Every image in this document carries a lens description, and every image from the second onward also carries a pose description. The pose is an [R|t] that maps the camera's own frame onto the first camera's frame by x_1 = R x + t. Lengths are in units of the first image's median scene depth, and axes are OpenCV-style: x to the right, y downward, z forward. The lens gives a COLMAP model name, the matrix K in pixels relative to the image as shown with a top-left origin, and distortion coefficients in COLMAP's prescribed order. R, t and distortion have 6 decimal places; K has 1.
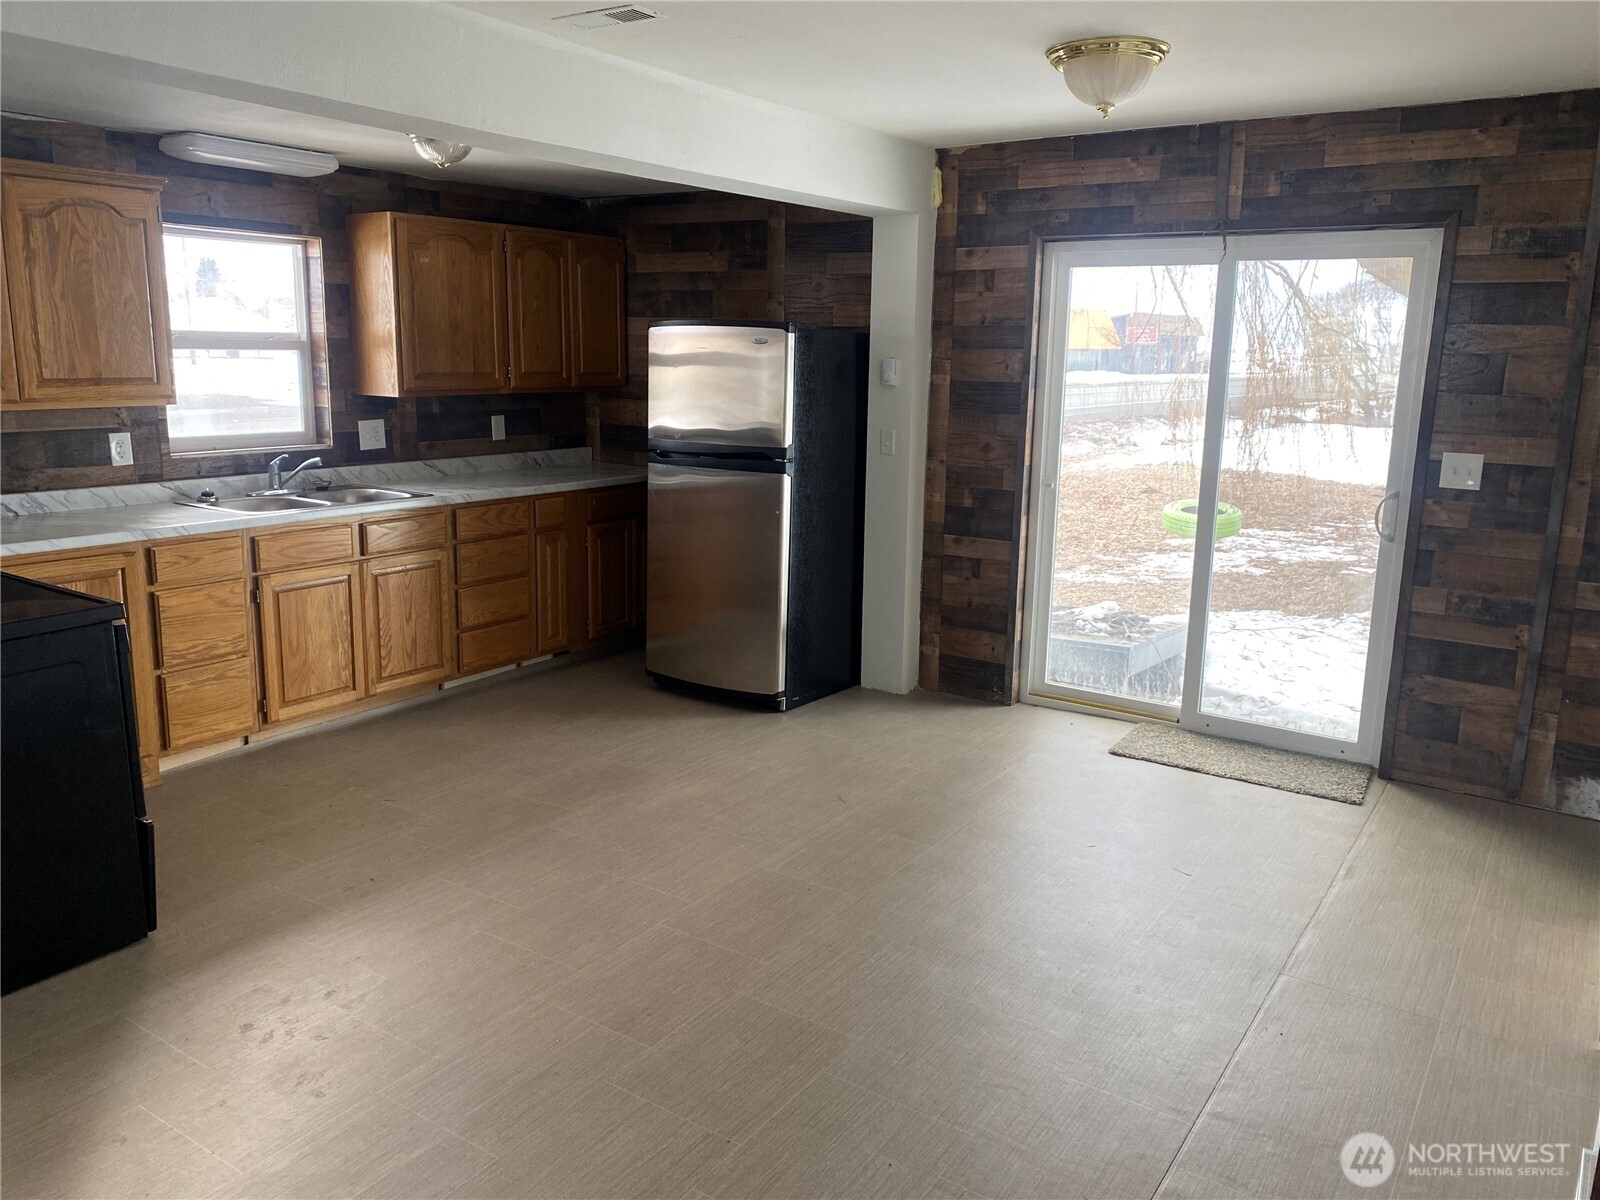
lens RADIAL K [[1193.5, 0, 809.5], [0, 1193.5, 592.3], [0, 0, 1]] dist [0.023979, -0.016604]
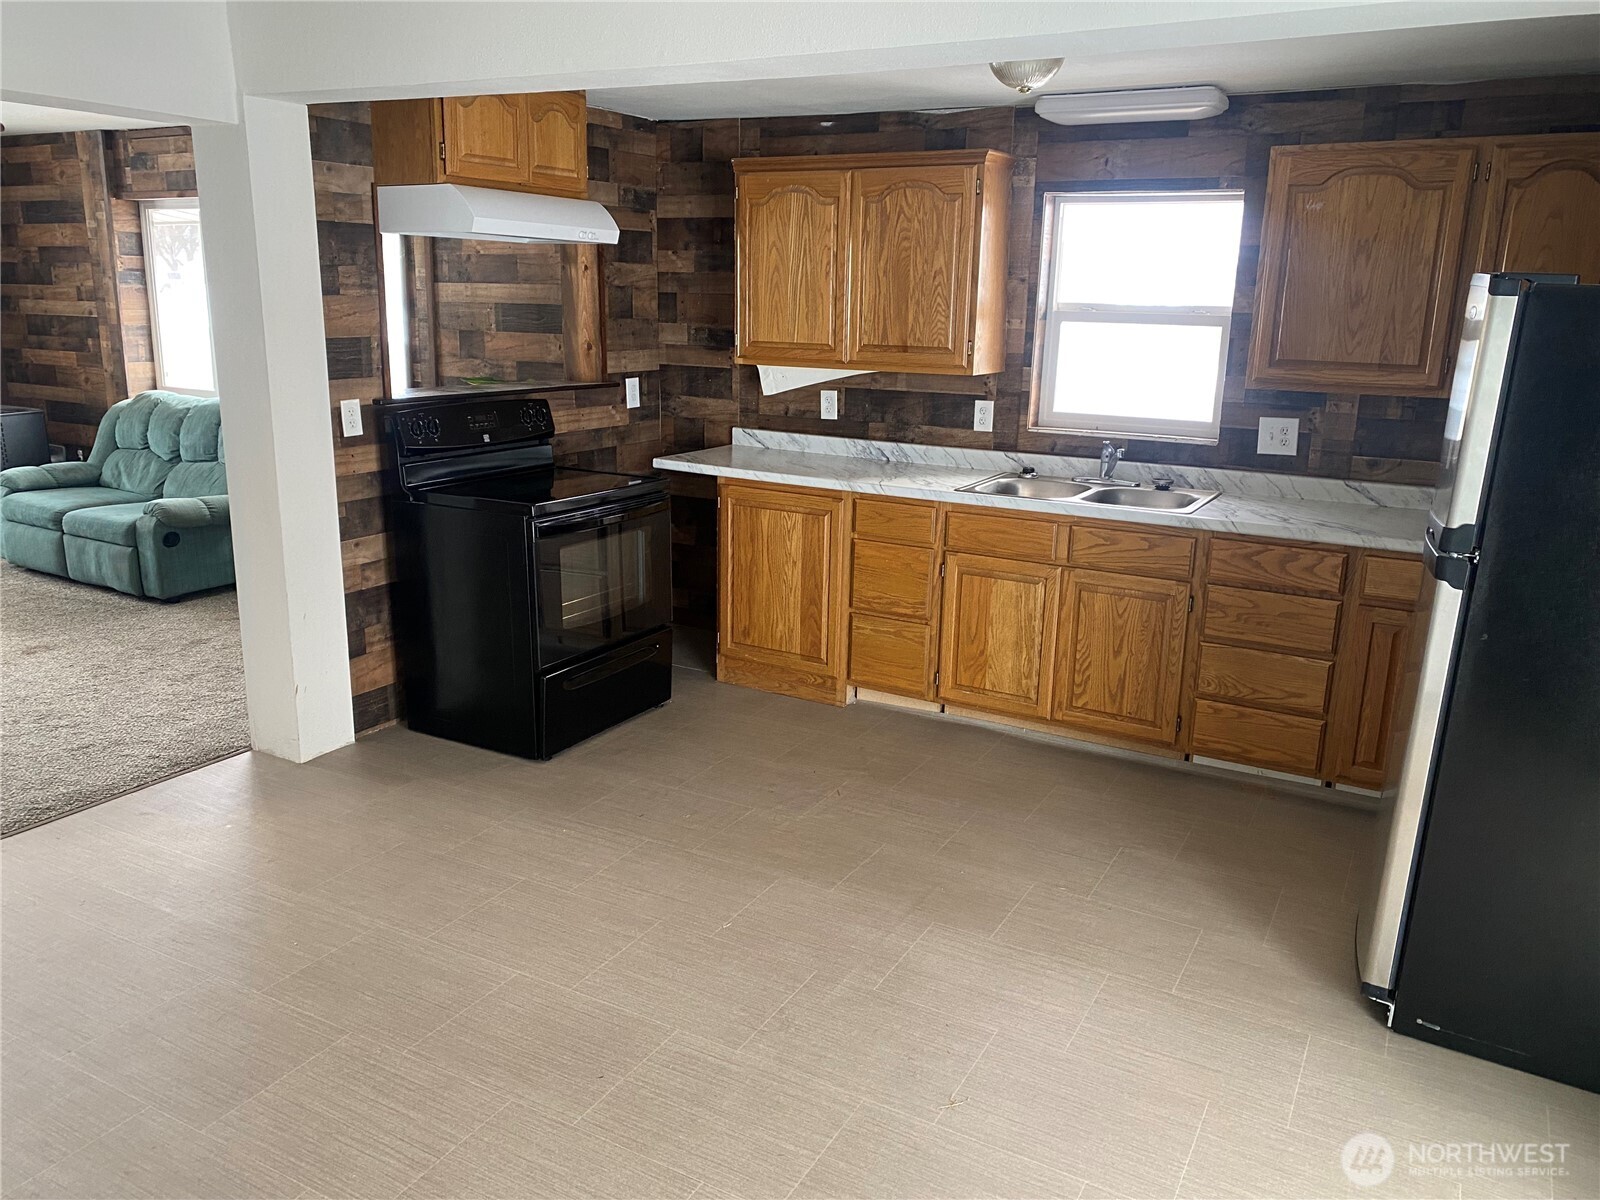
lens RADIAL K [[1193.5, 0, 807.1], [0, 1193.5, 605.9], [0, 0, 1]] dist [0.023979, -0.016604]
pose [[0.085804, 0.229838, -0.969439, 0.474476], [-0.225272, 0.952305, 0.205837, -0.140638], [0.970510, 0.200725, 0.133488, 0.734792]]
